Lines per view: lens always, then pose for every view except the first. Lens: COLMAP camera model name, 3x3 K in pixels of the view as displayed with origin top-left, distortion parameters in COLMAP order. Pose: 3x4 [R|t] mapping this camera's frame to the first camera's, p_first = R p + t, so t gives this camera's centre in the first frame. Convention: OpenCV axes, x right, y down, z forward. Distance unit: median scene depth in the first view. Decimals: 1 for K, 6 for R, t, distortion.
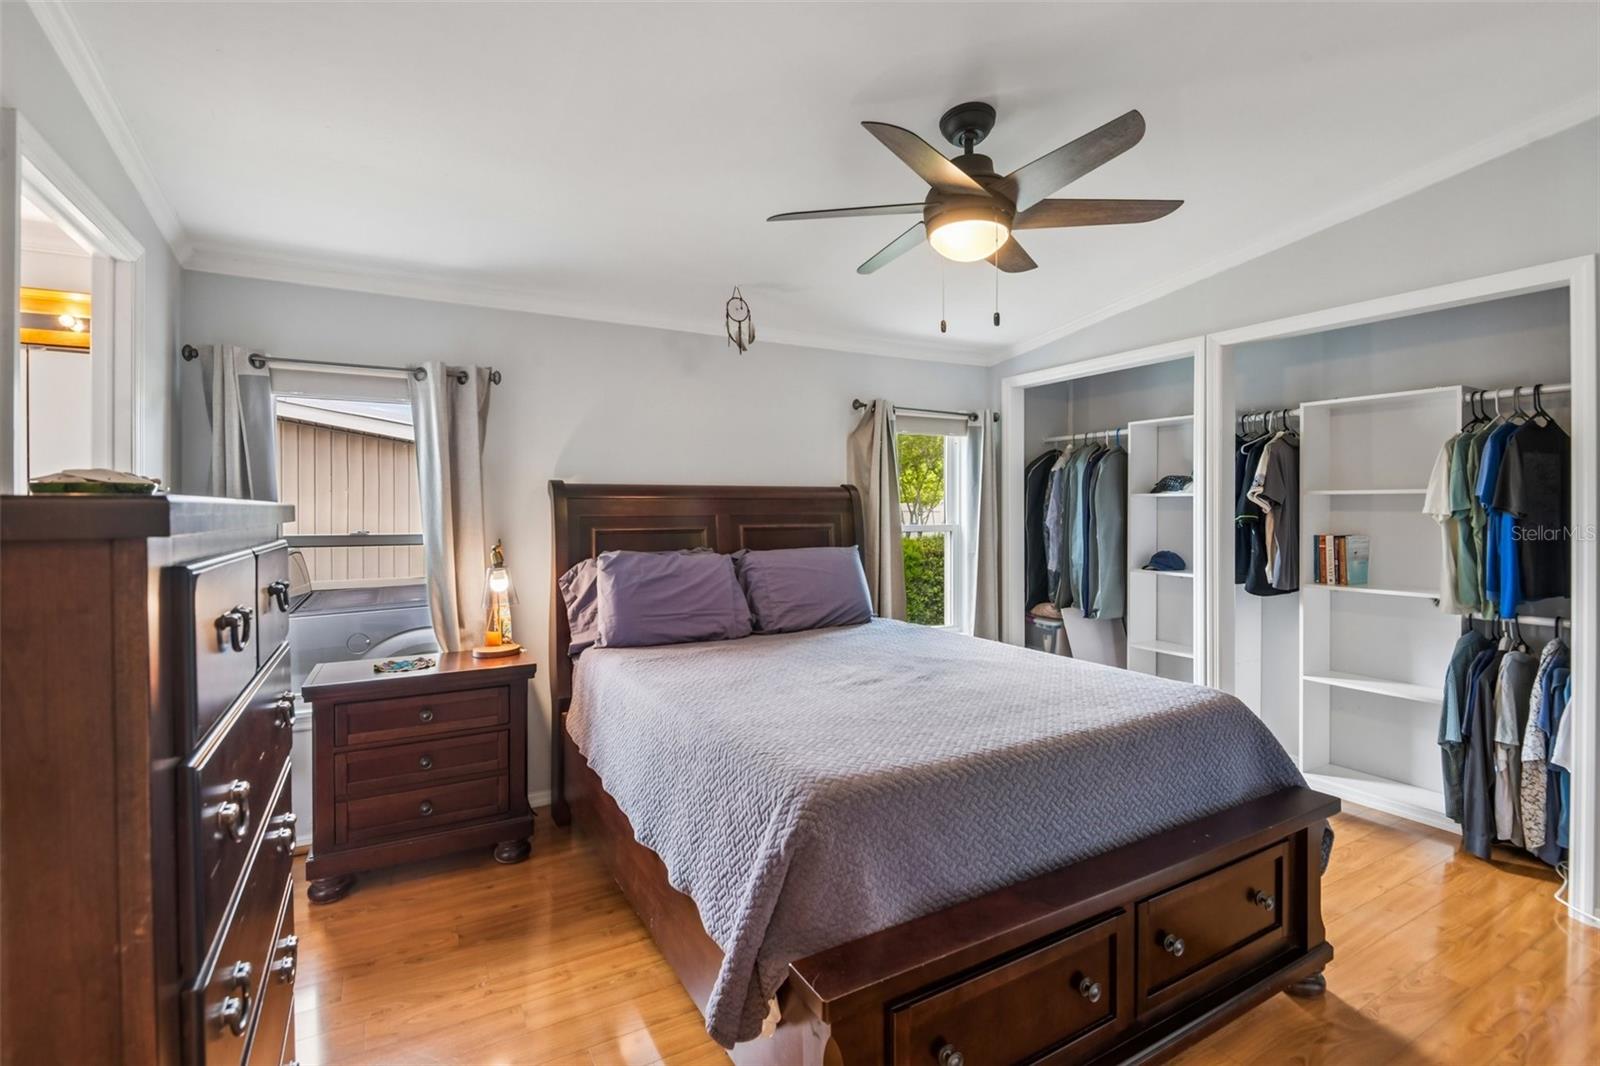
lens RADIAL K [[742.4, 0, 799.5], [0, 742.4, 525.1], [0, 0, 1]] dist [0.000082, -0.012493]
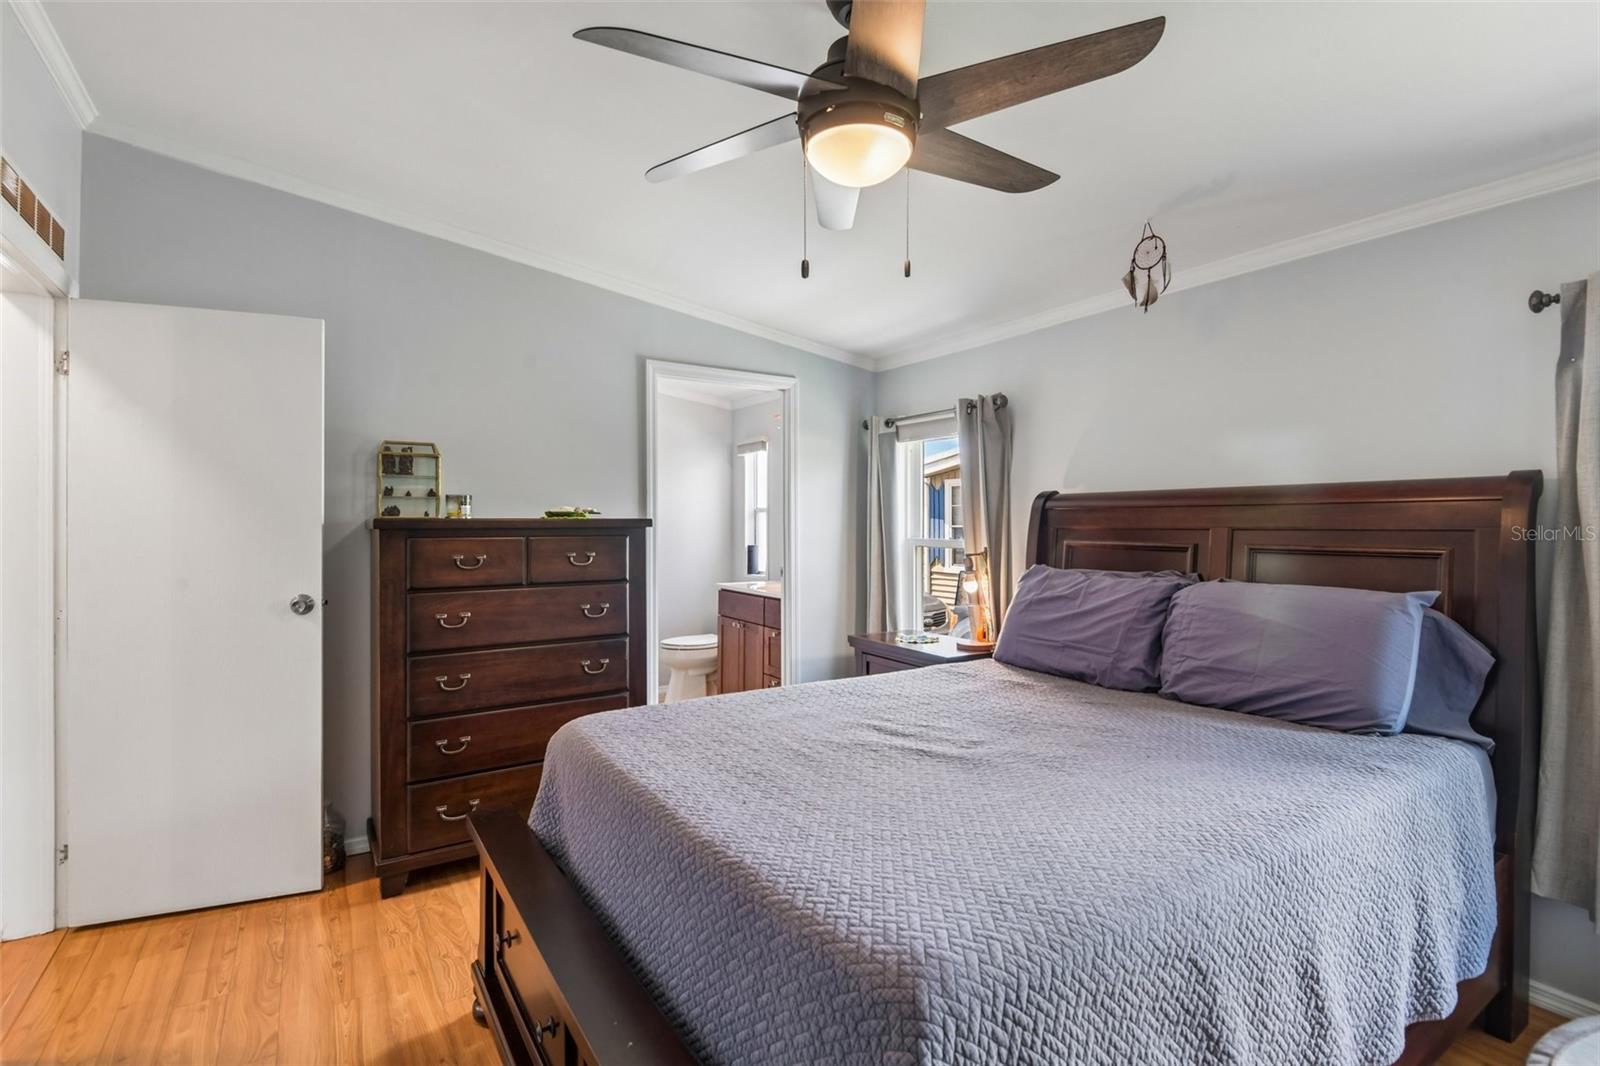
lens RADIAL K [[742.4, 0, 799.5], [0, 742.4, 525.1], [0, 0, 1]] dist [0.000082, -0.012493]
pose [[0.056376, 0.007889, -0.998378, 0.675964], [-0.013962, 0.999877, 0.007112, -0.018469], [0.998312, 0.013538, 0.056479, 0.640636]]
